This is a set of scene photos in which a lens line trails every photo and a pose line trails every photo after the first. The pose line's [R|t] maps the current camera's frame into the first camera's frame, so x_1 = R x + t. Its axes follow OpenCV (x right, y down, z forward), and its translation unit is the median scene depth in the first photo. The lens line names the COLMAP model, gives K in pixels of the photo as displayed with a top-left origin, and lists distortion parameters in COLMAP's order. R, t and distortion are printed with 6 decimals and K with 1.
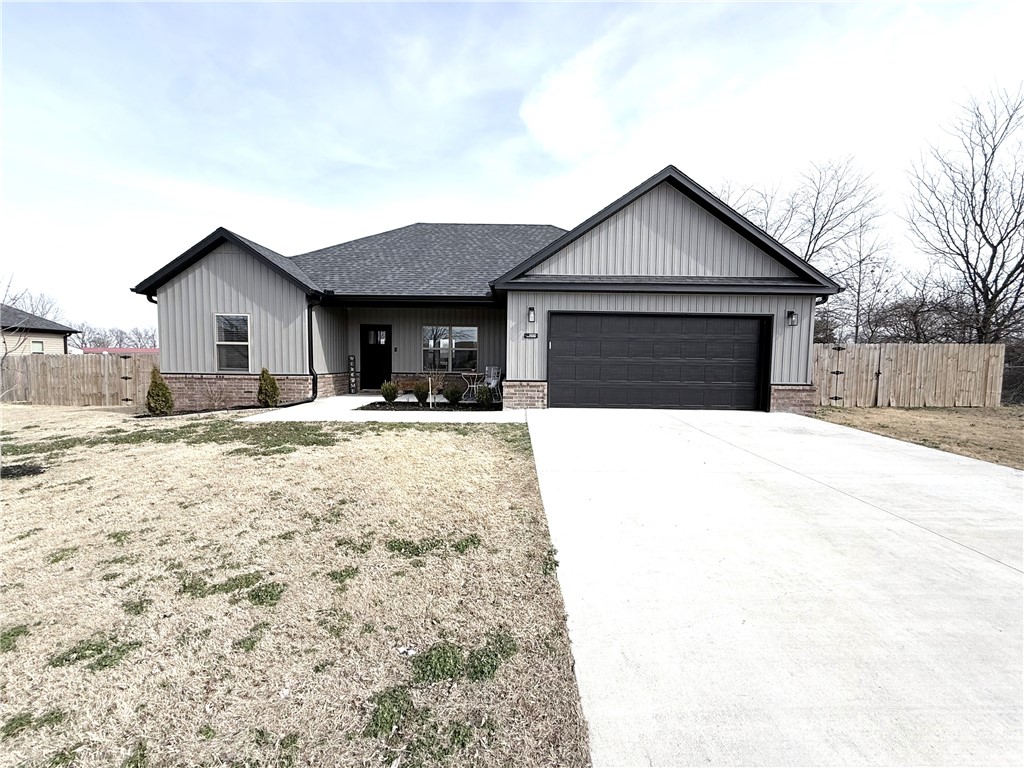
lens RADIAL K [[407.2, 0, 512.0], [0, 407.2, 384.0], [0, 0, 1]] dist [-0.000791, 0.000033]
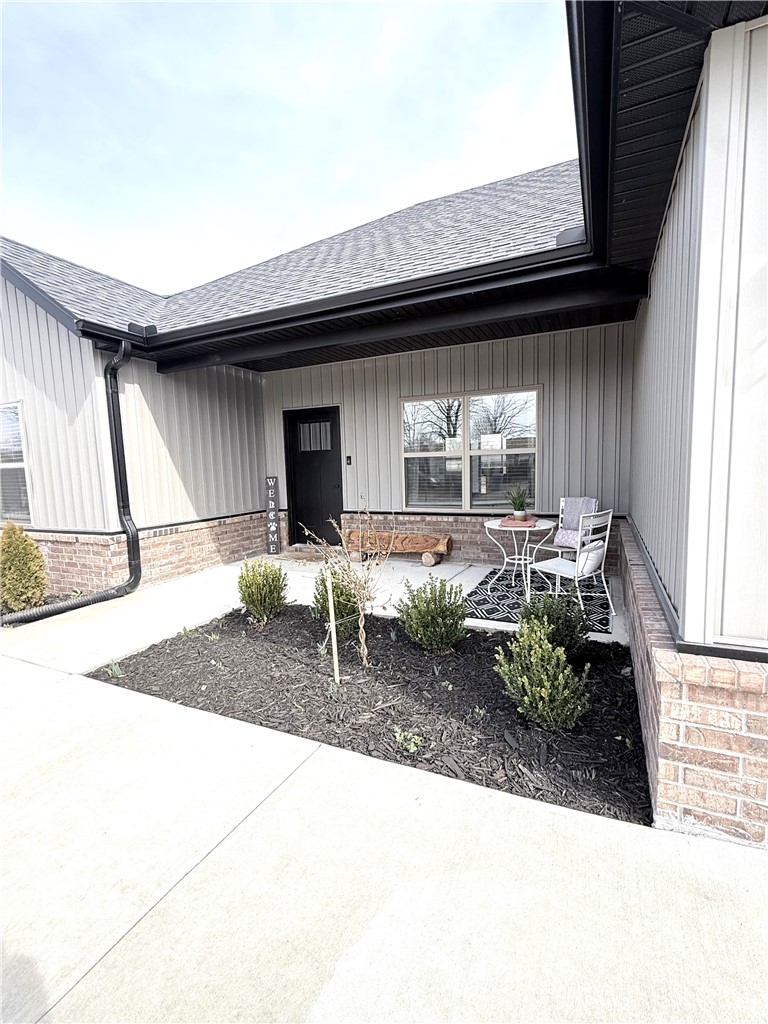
lens RADIAL K [[454.0, 0, 384.0], [0, 454.0, 512.0], [0, 0, 1]] dist [0.000035, 0.000055]
pose [[0.903469, 0.005649, -0.428617, -0.039020], [0.014606, 0.998927, 0.043953, -0.061078], [0.428405, -0.045970, 0.902417, 0.690118]]
